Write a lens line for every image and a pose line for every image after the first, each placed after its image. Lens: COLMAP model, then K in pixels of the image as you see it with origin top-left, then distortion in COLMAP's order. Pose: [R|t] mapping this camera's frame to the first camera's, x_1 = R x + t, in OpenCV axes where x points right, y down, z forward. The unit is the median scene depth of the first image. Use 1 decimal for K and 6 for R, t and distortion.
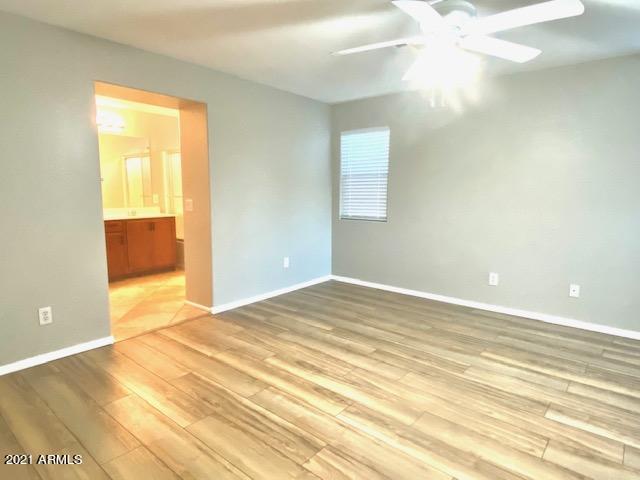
lens RADIAL K [[383.5, 0, 320.0], [0, 383.5, 240.0], [0, 0, 1]] dist [-0.000962, -0.000256]
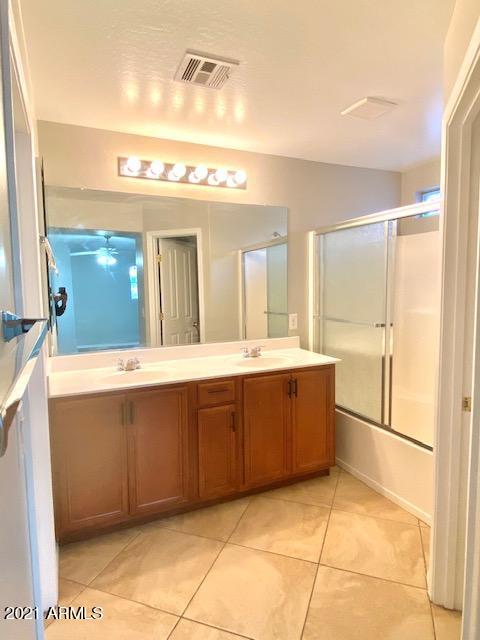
lens RADIAL K [[383.5, 0, 240.0], [0, 383.5, 320.0], [0, 0, 1]] dist [-0.000962, -0.000256]
pose [[0.894865, 0.016684, -0.446024, -0.272228], [-0.034614, 0.998886, -0.032082, -0.095774], [0.444992, 0.044148, 0.894446, 0.520215]]
